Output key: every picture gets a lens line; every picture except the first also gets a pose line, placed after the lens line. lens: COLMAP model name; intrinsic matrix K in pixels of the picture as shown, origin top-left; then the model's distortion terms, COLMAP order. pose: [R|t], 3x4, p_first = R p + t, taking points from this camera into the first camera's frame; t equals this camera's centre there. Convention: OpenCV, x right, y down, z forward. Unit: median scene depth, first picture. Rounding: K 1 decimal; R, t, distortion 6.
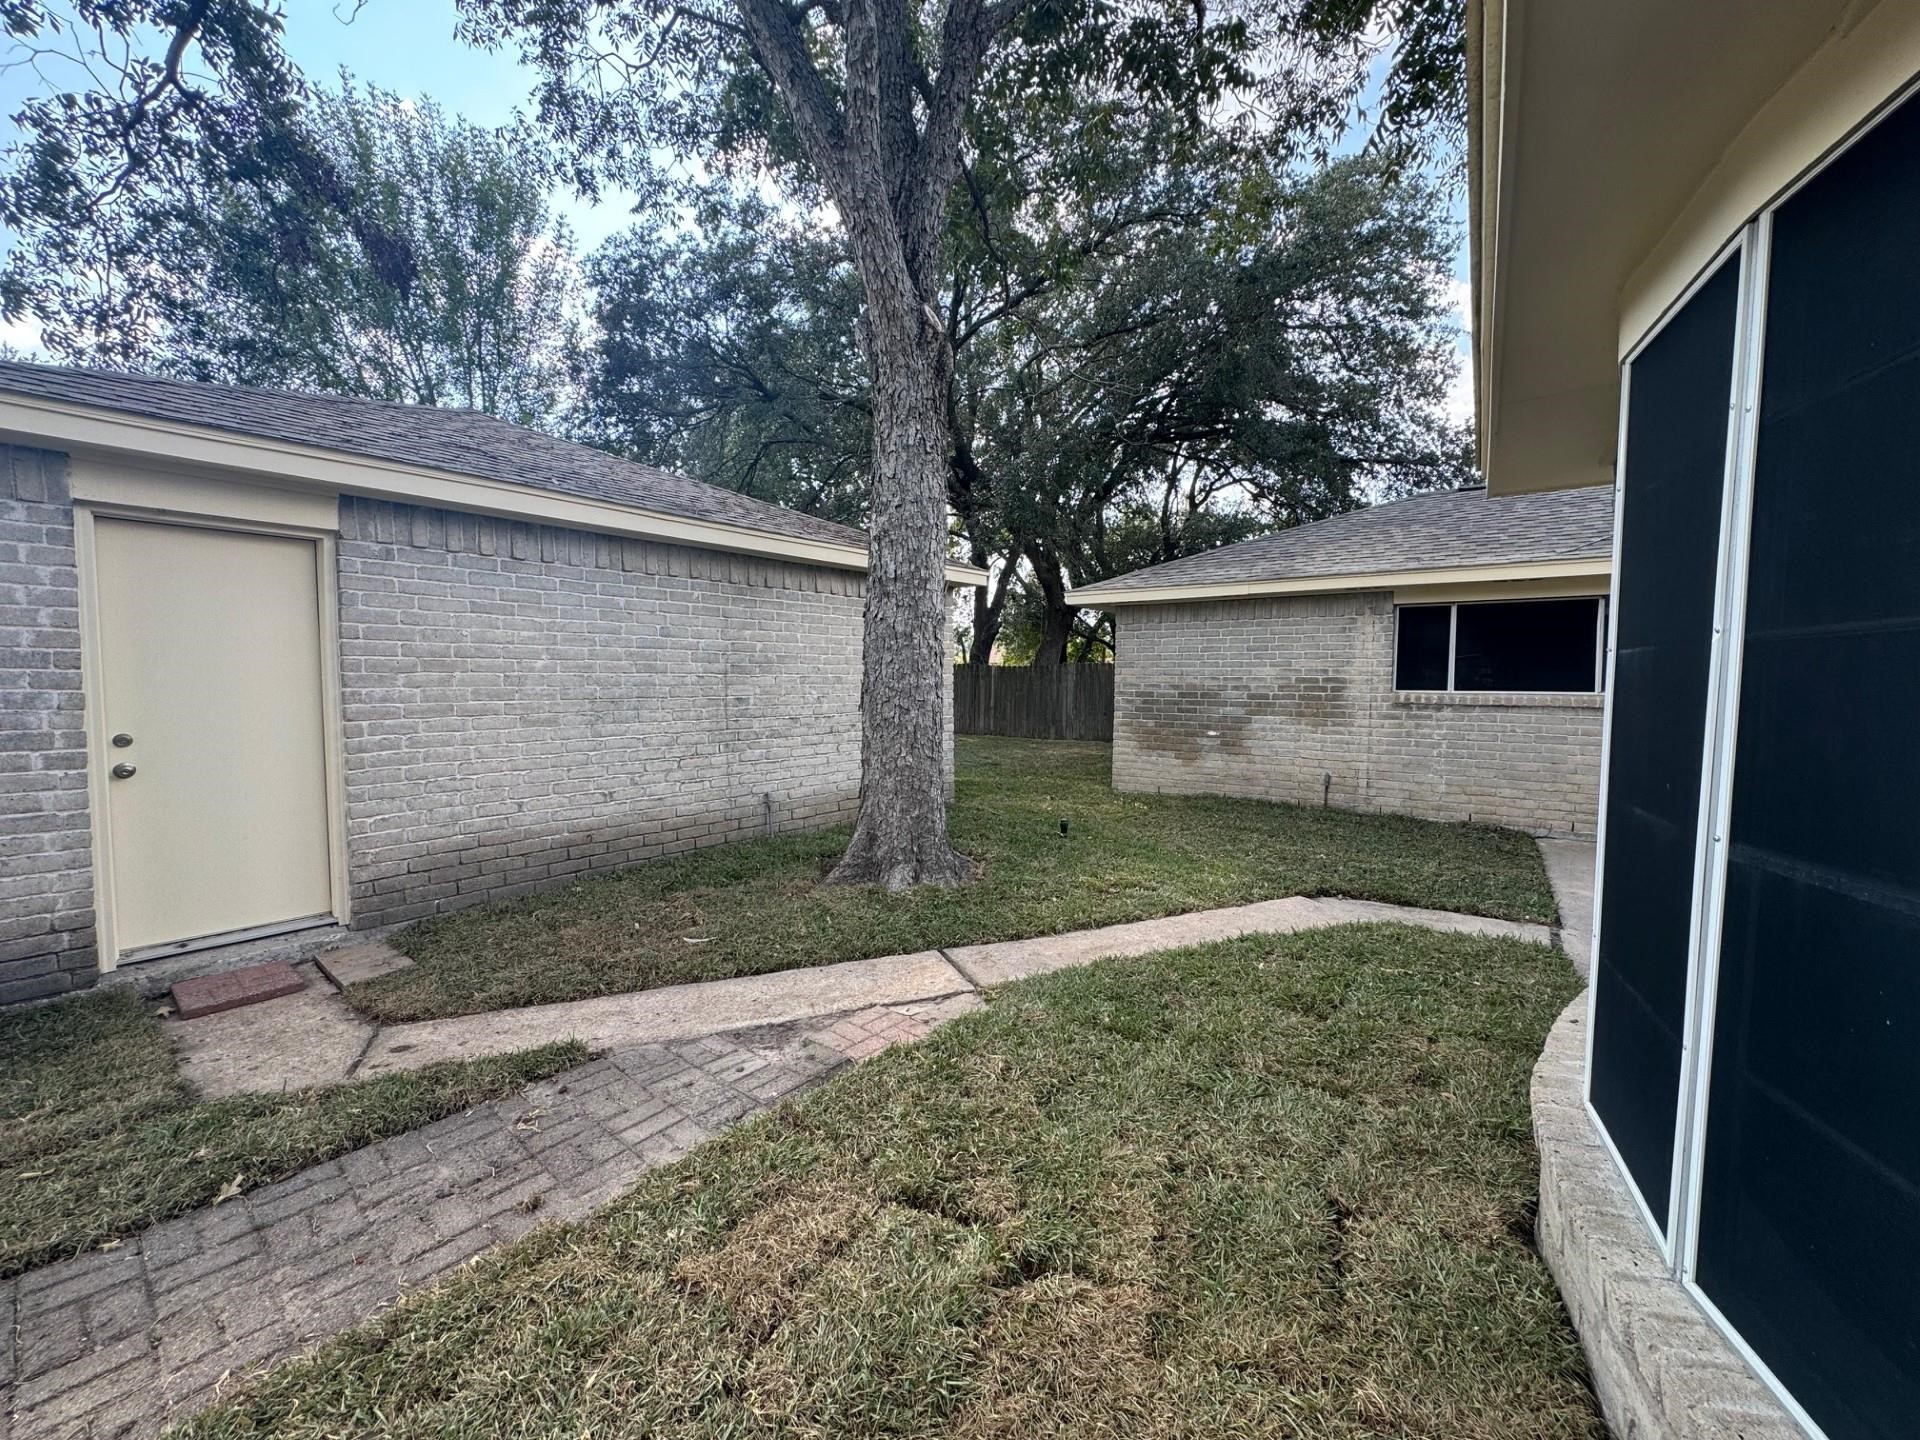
lens RADIAL K [[761.1, 0, 961.1], [0, 761.1, 723.2], [0, 0, 1]] dist [0.002453, 0.000081]
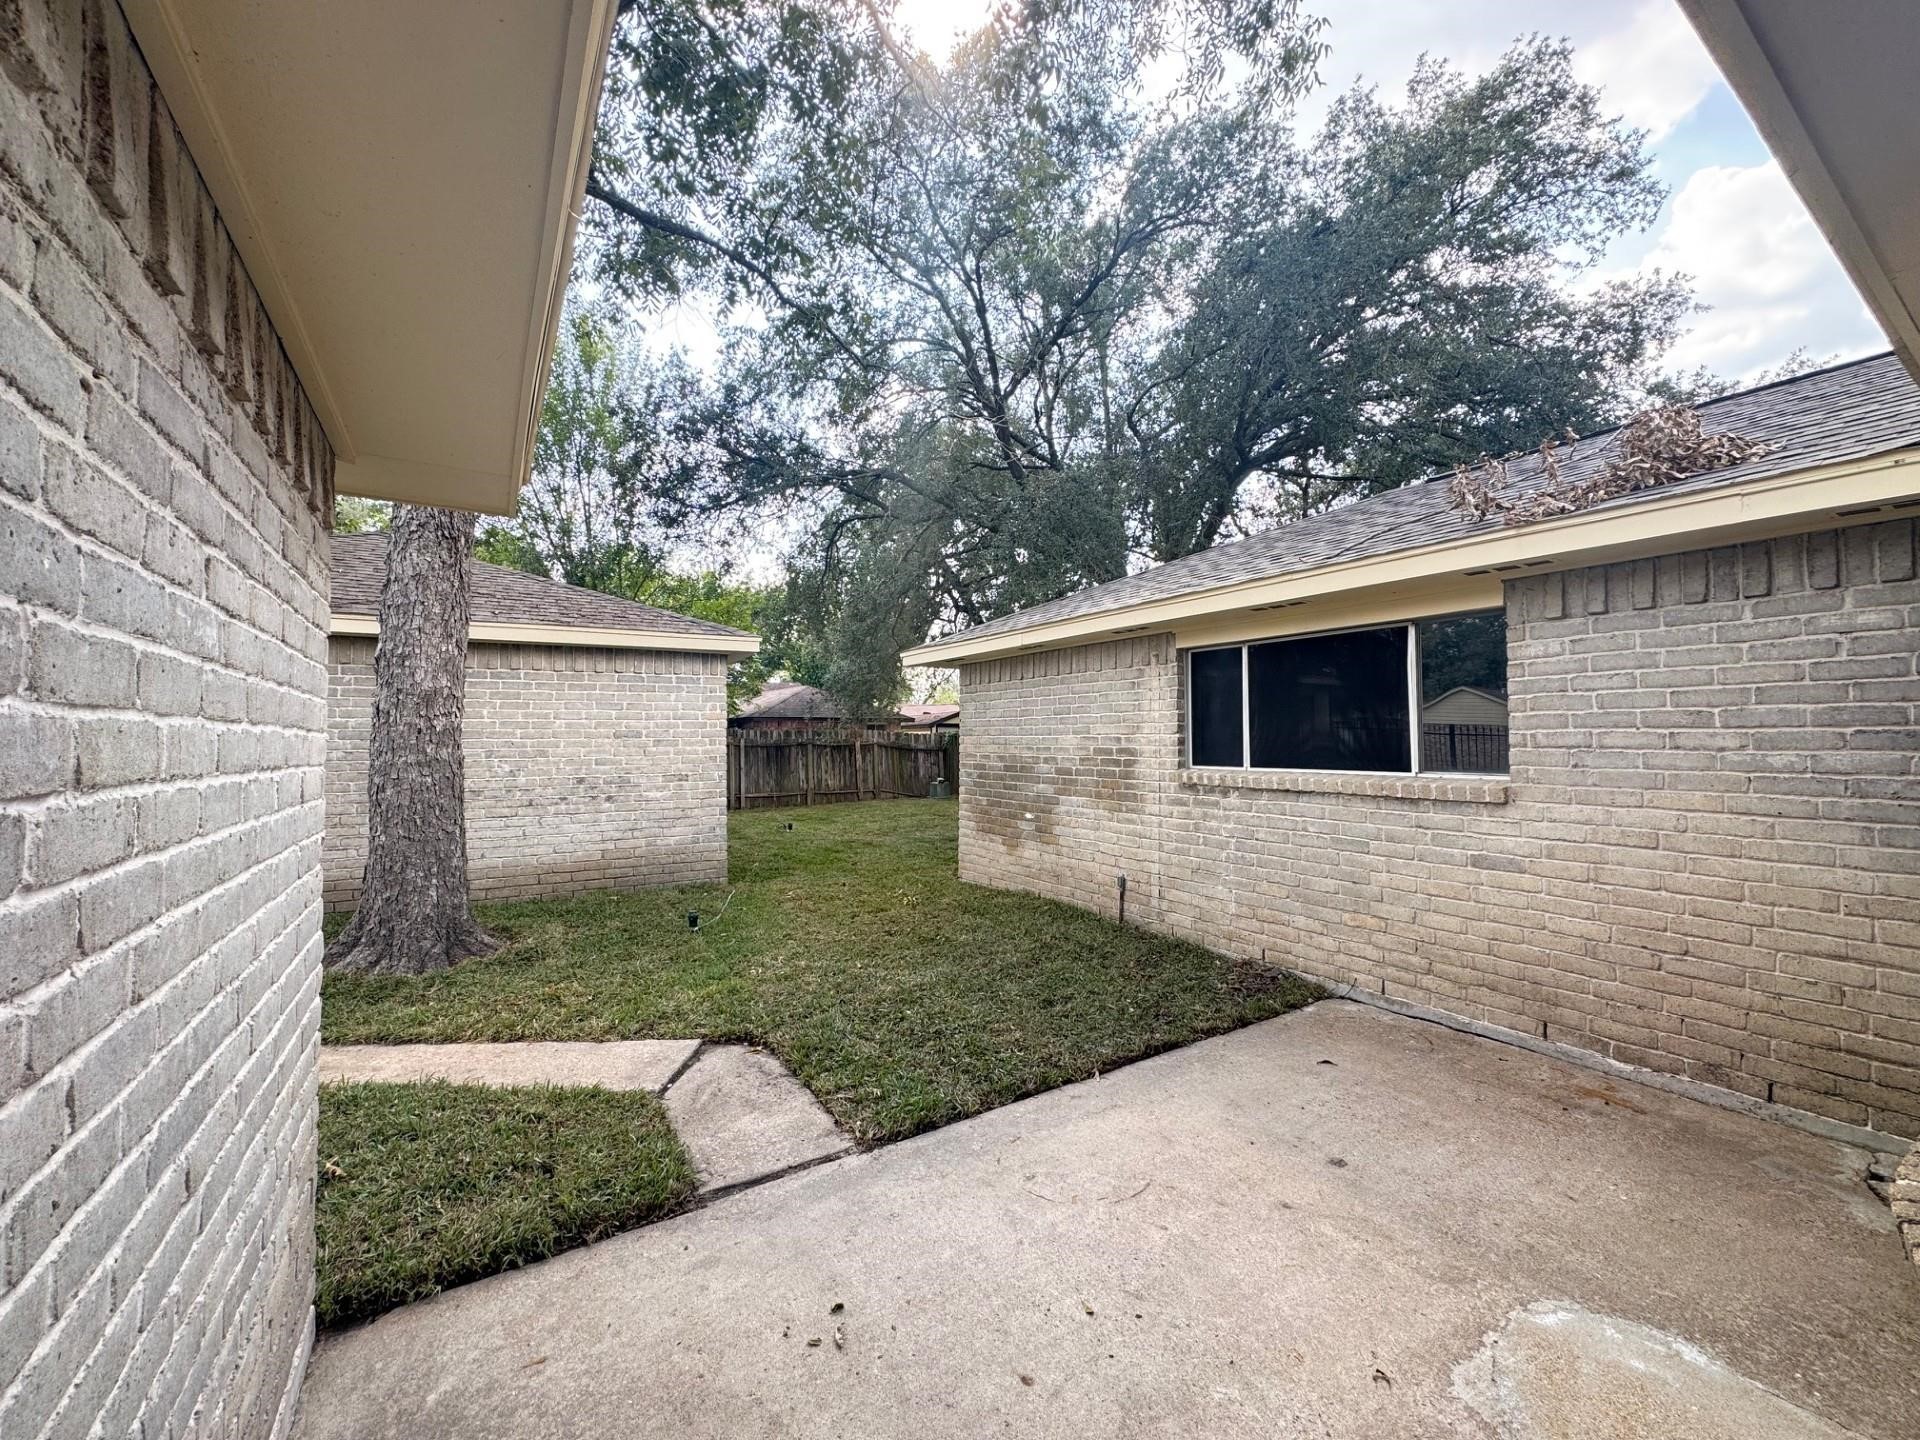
lens RADIAL K [[761.1, 0, 962.7], [0, 761.1, 727.3], [0, 0, 1]] dist [0.002453, 0.000081]
pose [[0.921908, -0.013714, -0.387167, 0.663171], [-0.015861, 0.997199, -0.073089, -0.023575], [0.387085, 0.073522, 0.919108, 0.249214]]
